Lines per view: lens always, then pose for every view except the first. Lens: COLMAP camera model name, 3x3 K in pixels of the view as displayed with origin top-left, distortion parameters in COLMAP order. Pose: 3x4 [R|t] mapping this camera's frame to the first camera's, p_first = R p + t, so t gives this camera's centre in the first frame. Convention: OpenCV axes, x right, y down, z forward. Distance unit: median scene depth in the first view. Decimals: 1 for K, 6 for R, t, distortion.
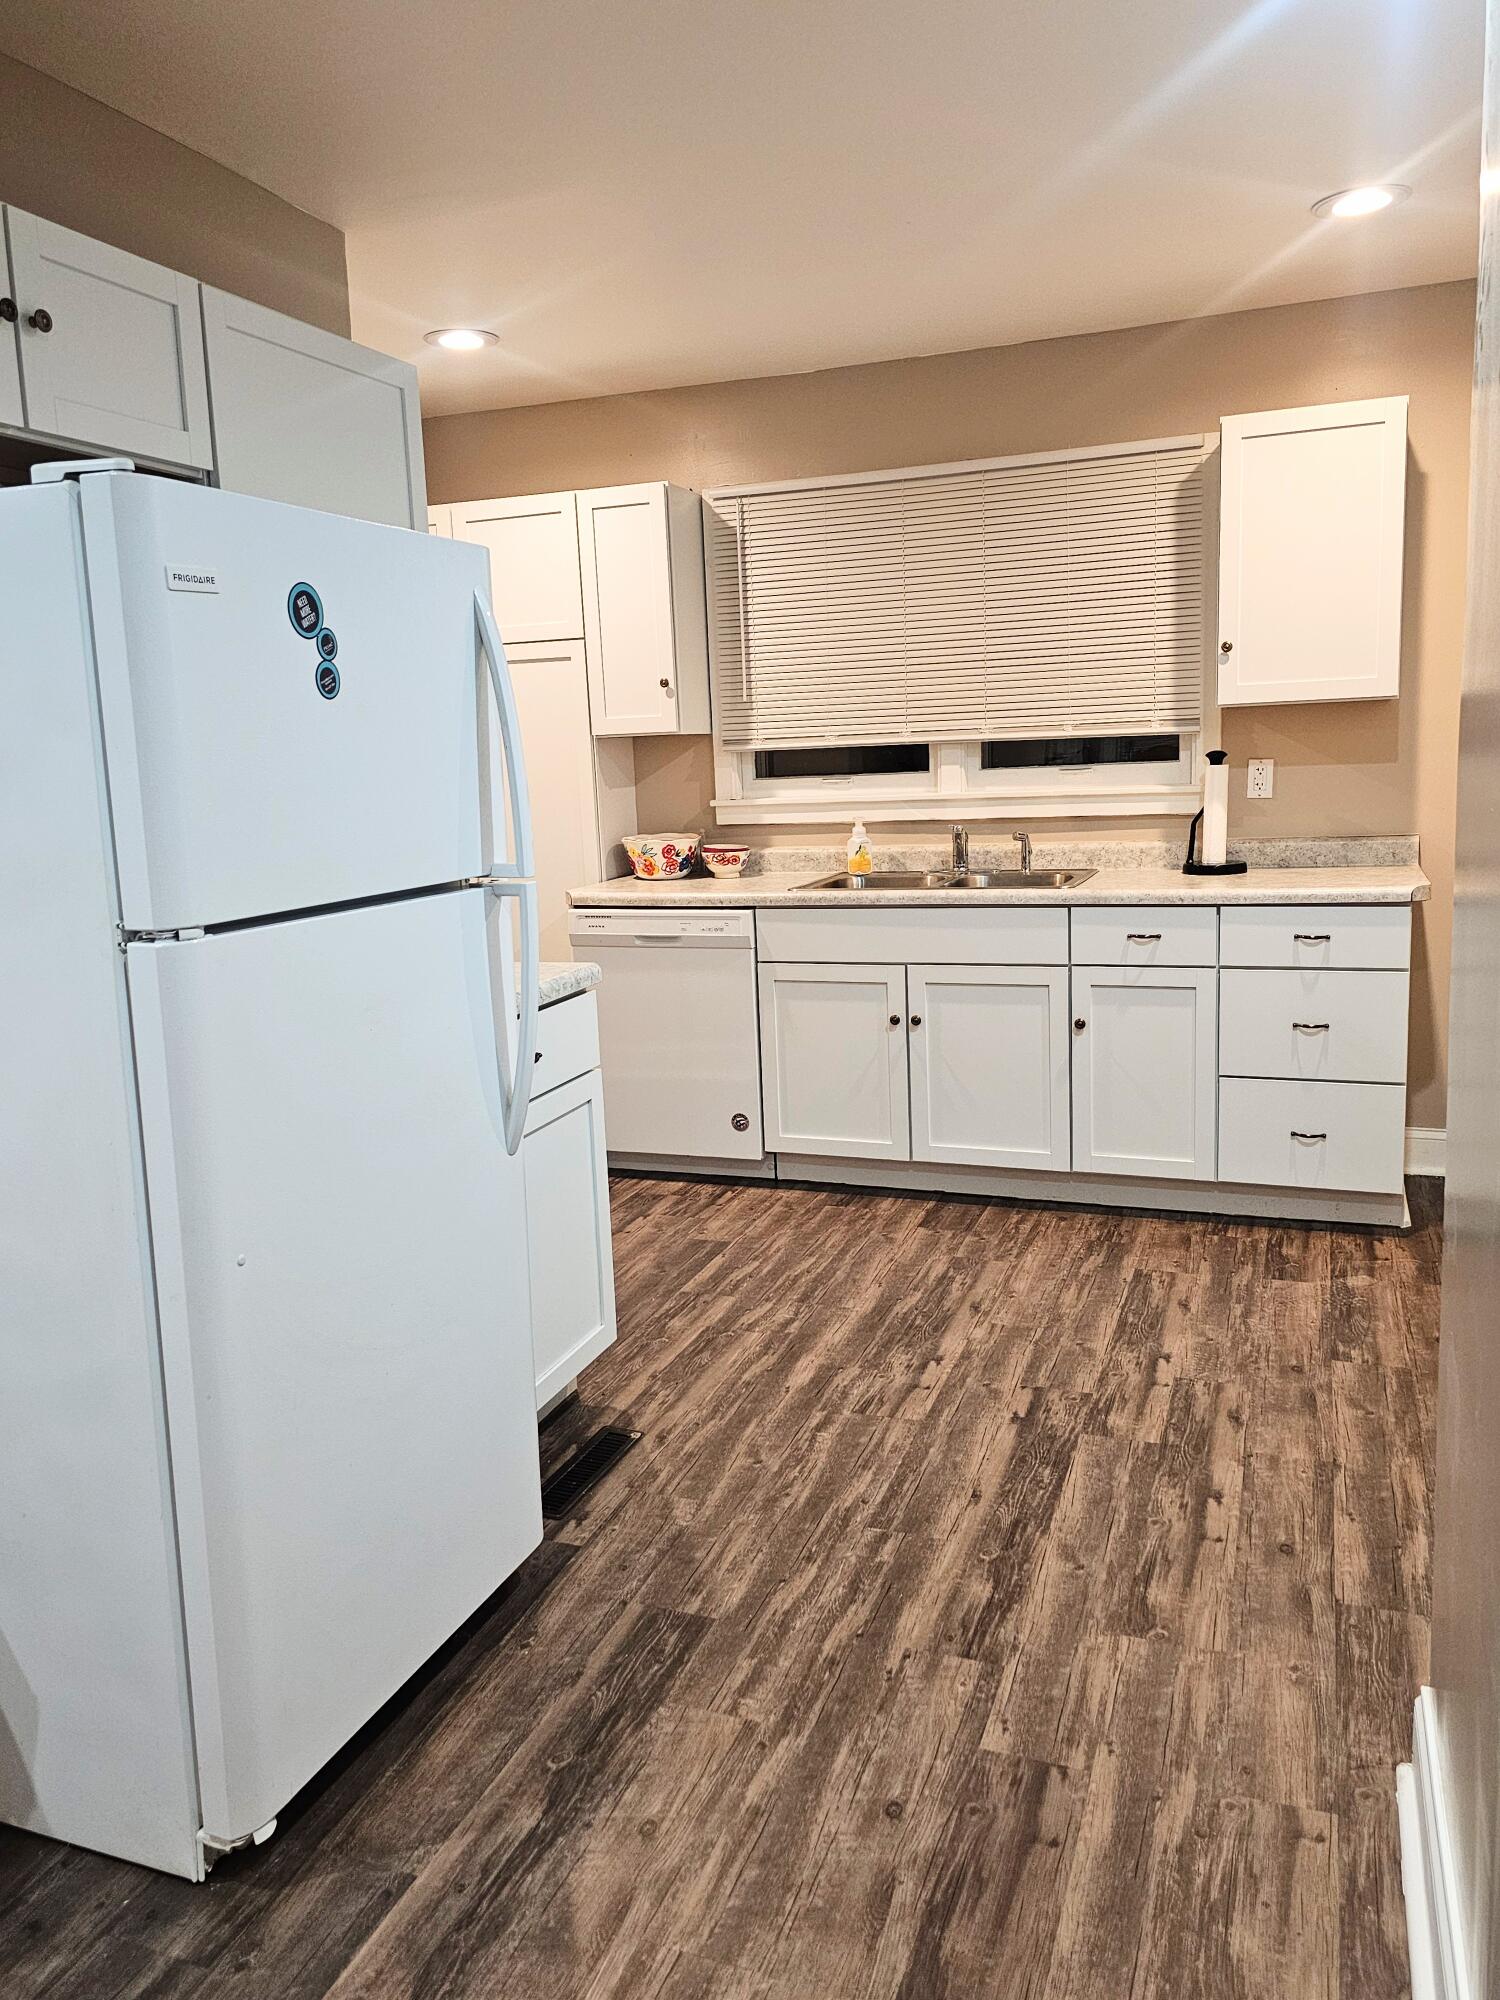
lens RADIAL K [[1491.8, 0, 754.0], [0, 1491.8, 969.7], [0, 0, 1]] dist [0.060177, -0.050293]
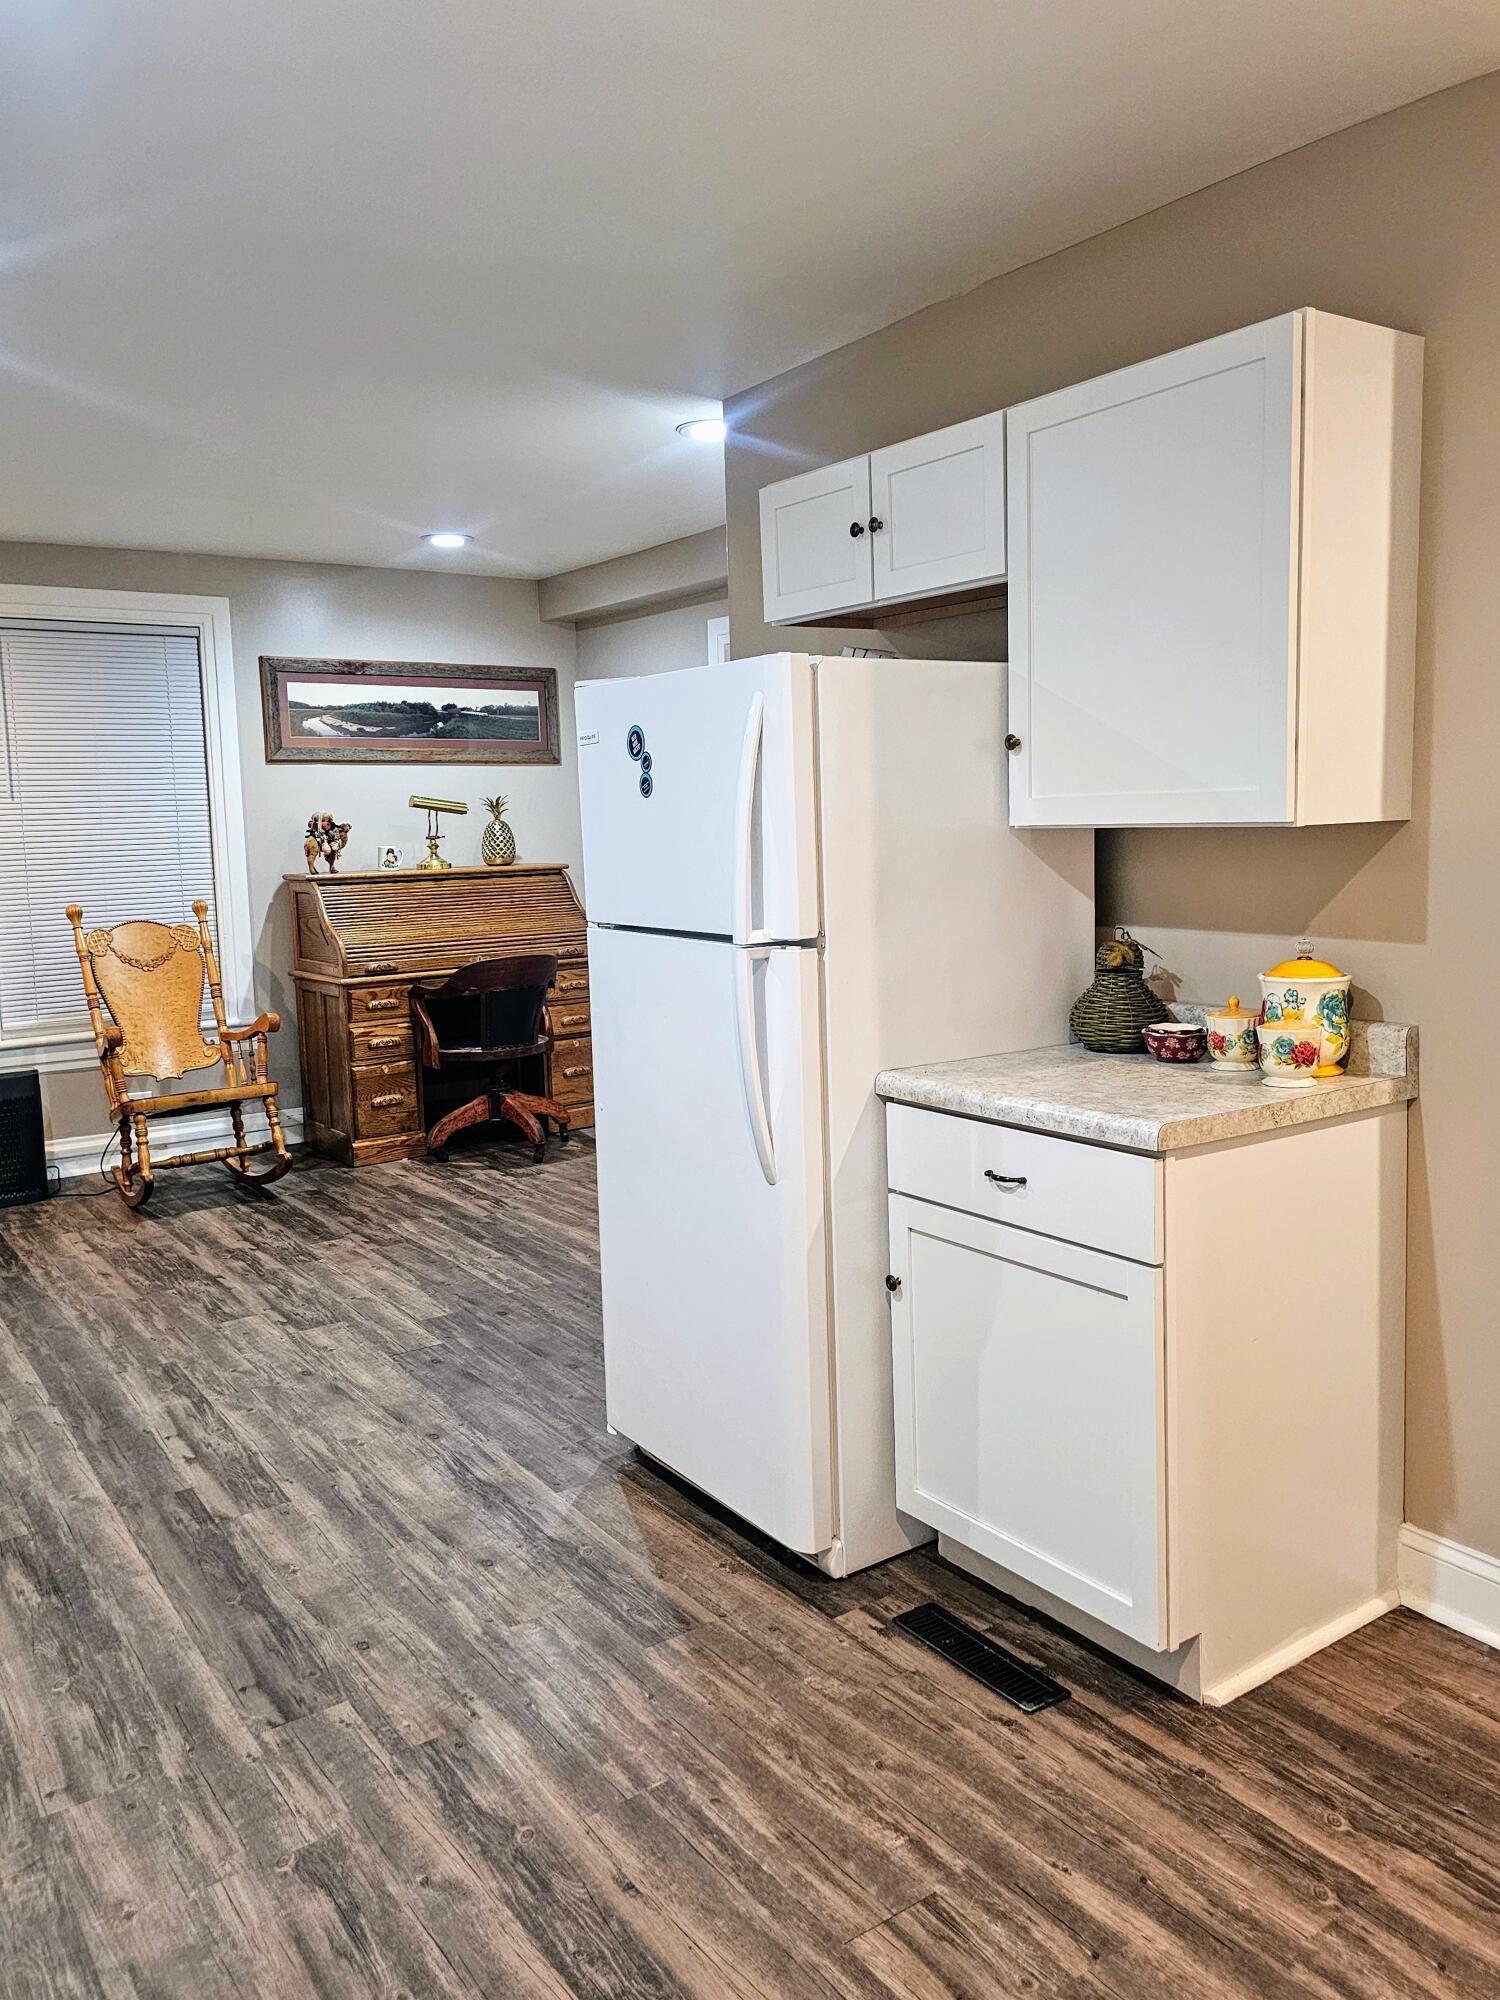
lens RADIAL K [[1491.8, 0, 754.0], [0, 1491.8, 969.7], [0, 0, 1]] dist [0.060177, -0.050293]
pose [[-0.563115, 0.144279, -0.813686, 0.600847], [-0.073539, 0.971985, 0.223241, -0.233240], [0.823100, 0.185548, -0.536729, 1.264686]]
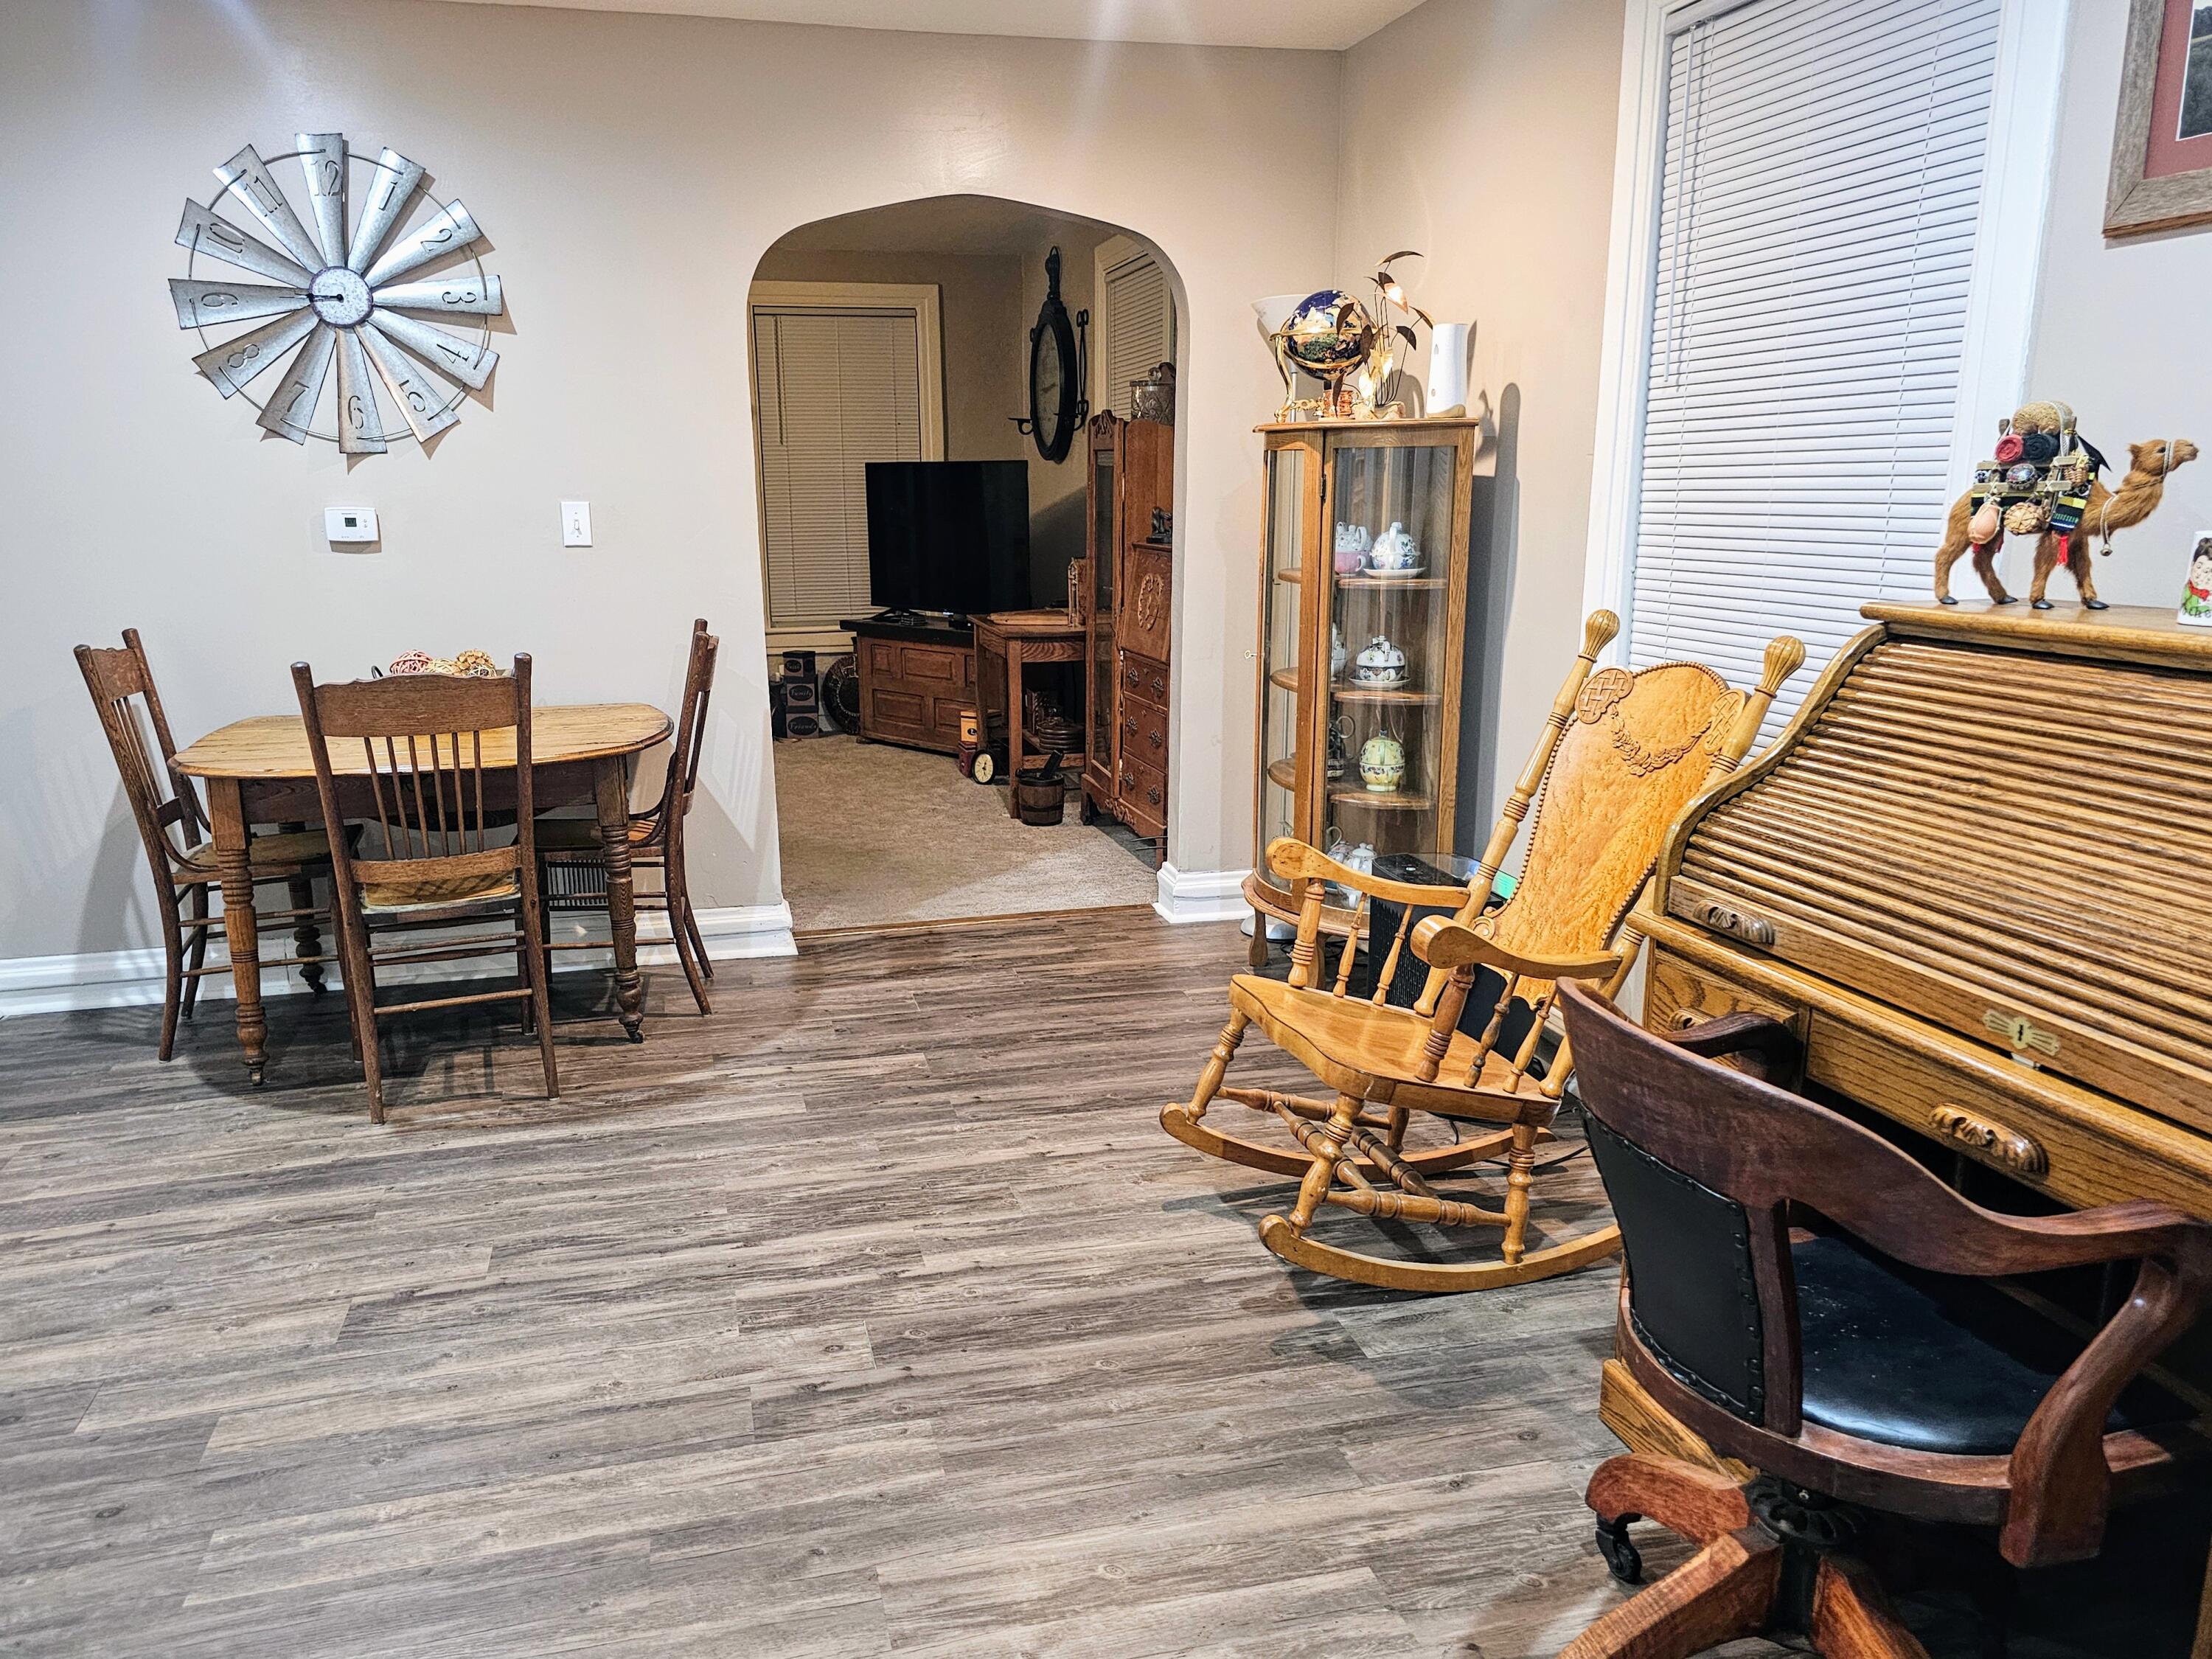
lens RADIAL K [[1589.4, 0, 1100.2], [0, 1589.4, 845.1], [0, 0, 1]] dist [0.061991, -0.065470]
pose [[-0.575781, -0.137984, 0.805876, -1.222035], [0.155560, 0.949163, 0.273662, 0.005976], [-0.802669, 0.282931, -0.525046, 0.281189]]
